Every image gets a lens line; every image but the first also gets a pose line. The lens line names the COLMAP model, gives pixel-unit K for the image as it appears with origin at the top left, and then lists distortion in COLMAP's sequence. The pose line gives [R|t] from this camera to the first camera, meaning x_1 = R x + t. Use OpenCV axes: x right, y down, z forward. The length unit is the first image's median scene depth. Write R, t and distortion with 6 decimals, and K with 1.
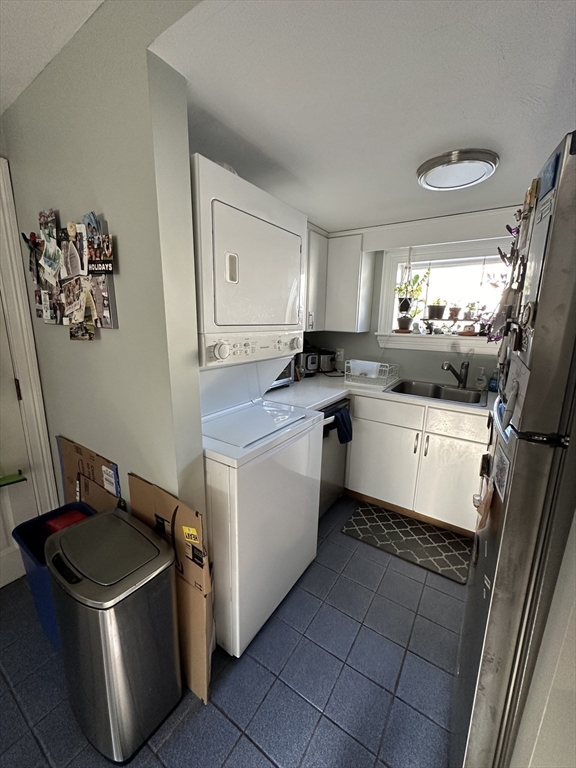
lens RADIAL K [[307.7, 0, 288.0], [0, 307.7, 384.0], [0, 0, 1]] dist [-0.001582, -0.000110]
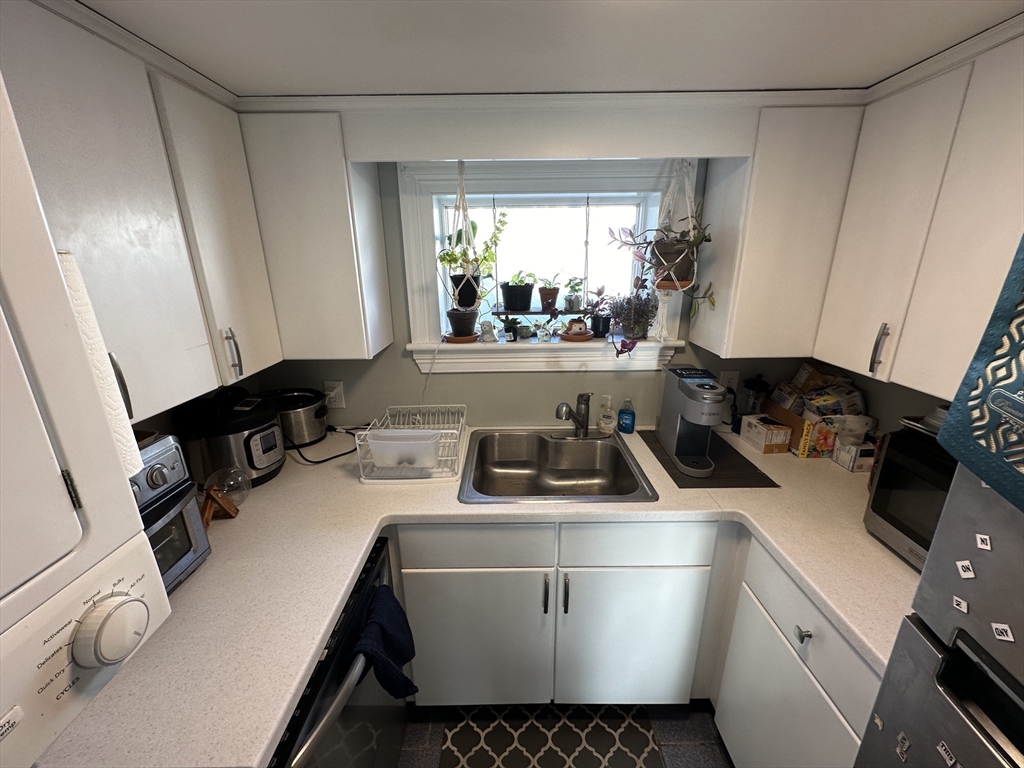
lens RADIAL K [[410.3, 0, 512.0], [0, 410.3, 384.0], [0, 0, 1]] dist [-0.001582, -0.000110]
pose [[0.833086, -0.188031, 0.520203, 0.089272], [0.144859, 0.981791, 0.122889, -0.180697], [-0.533838, -0.027021, 0.845155, 0.427145]]
